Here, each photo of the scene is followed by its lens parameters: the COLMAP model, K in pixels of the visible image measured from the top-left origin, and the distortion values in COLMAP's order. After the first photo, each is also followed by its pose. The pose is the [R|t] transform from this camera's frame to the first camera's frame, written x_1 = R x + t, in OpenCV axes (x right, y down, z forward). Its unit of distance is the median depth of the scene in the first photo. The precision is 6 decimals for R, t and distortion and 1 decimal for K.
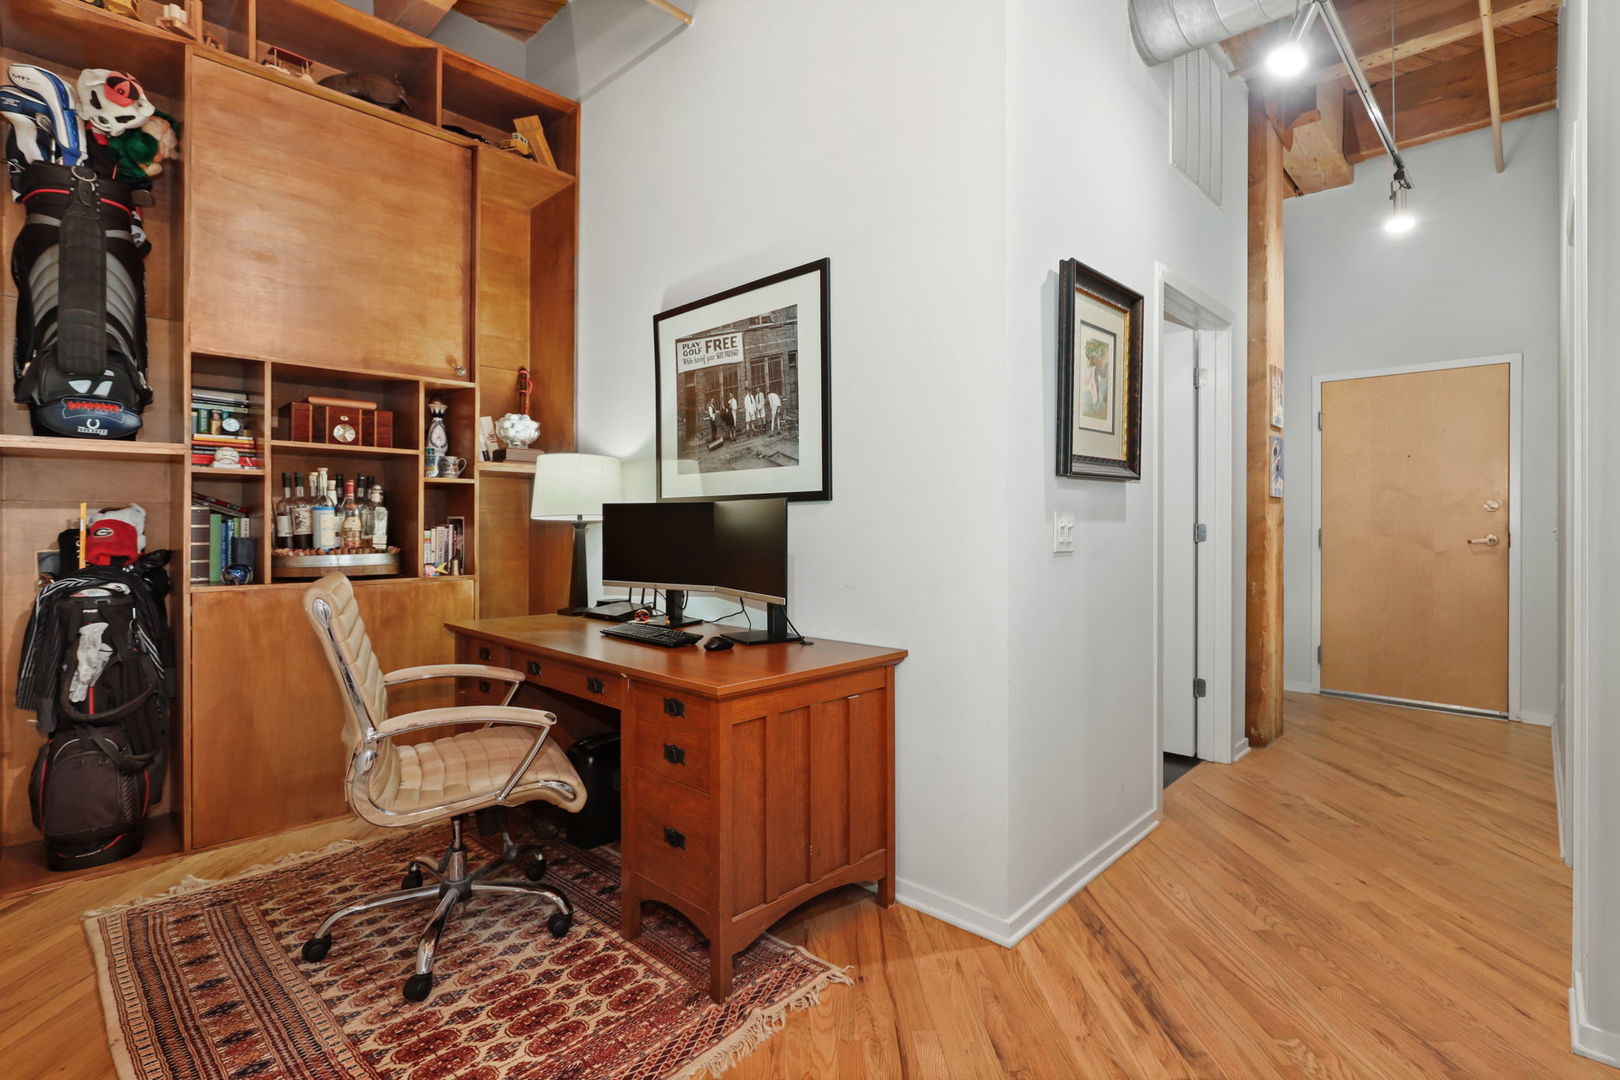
lens RADIAL K [[773.9, 0, 817.3], [0, 773.9, 527.4], [0, 0, 1]] dist [-0.013347, 0.003912]
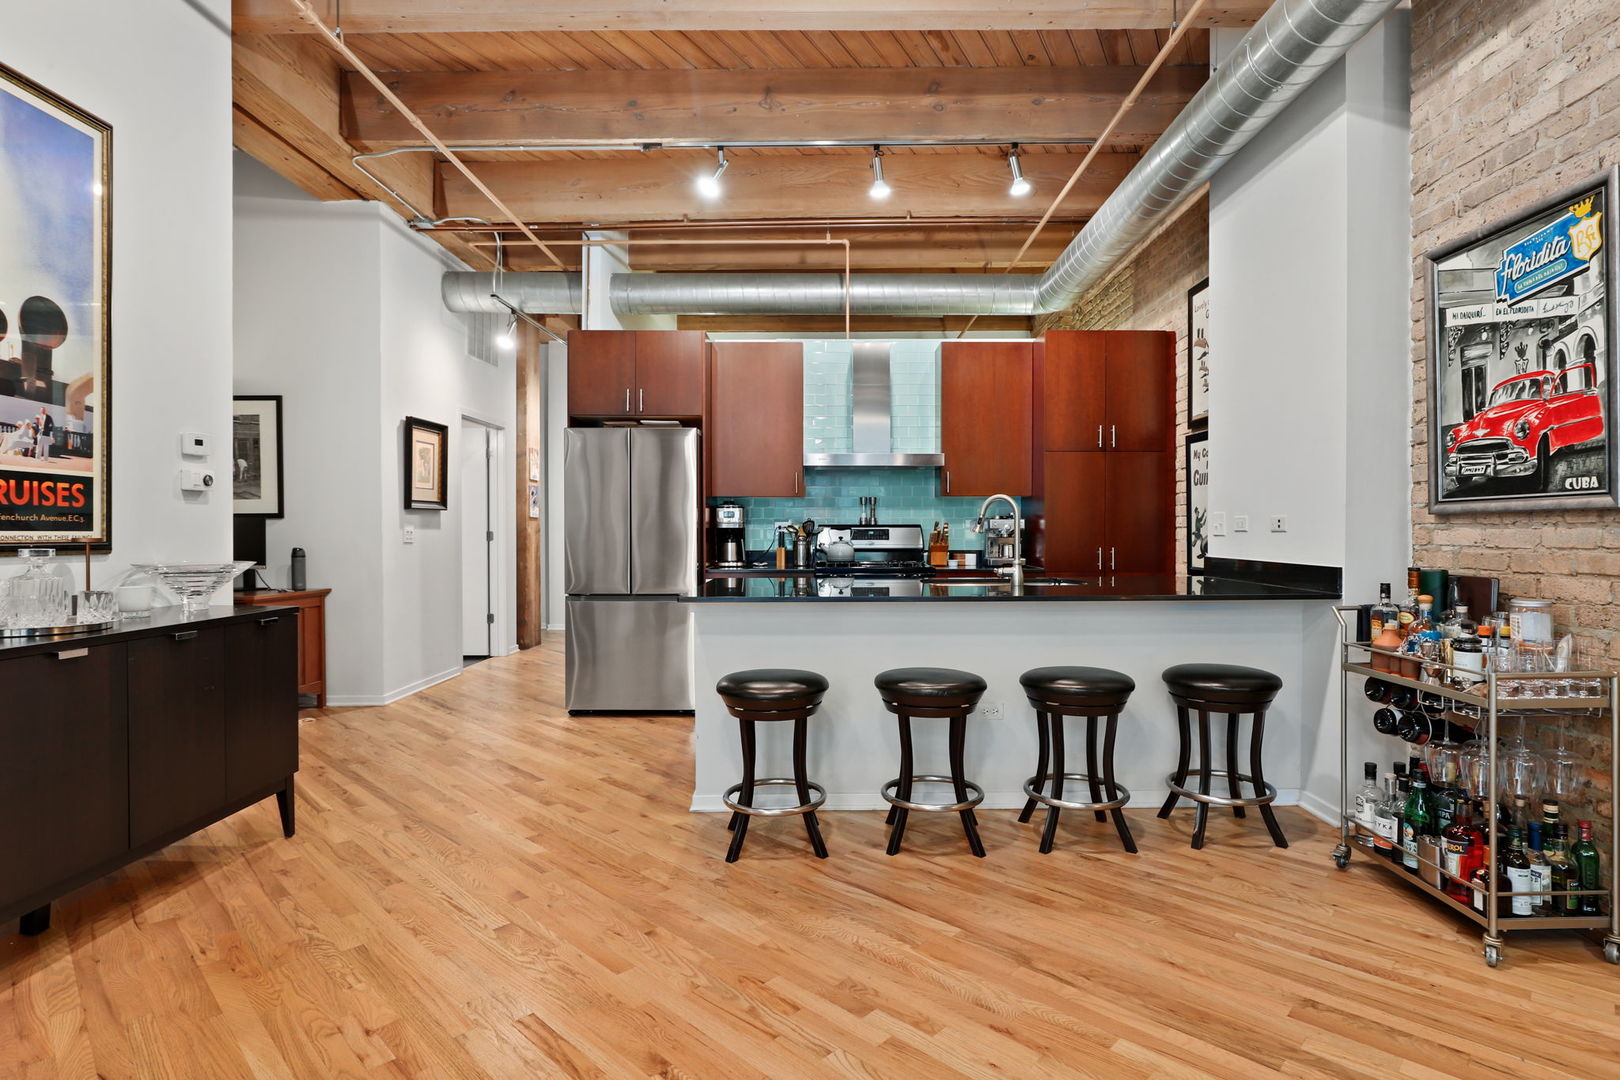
lens RADIAL K [[813.4, 0, 824.5], [0, 813.4, 541.0], [0, 0, 1]] dist [-0.013792, 0.002296]
pose [[0.723241, -0.007069, 0.690560, -0.398862], [0.006669, 0.999972, 0.003253, 0.025884], [-0.690564, 0.002252, 0.723268, -1.413395]]
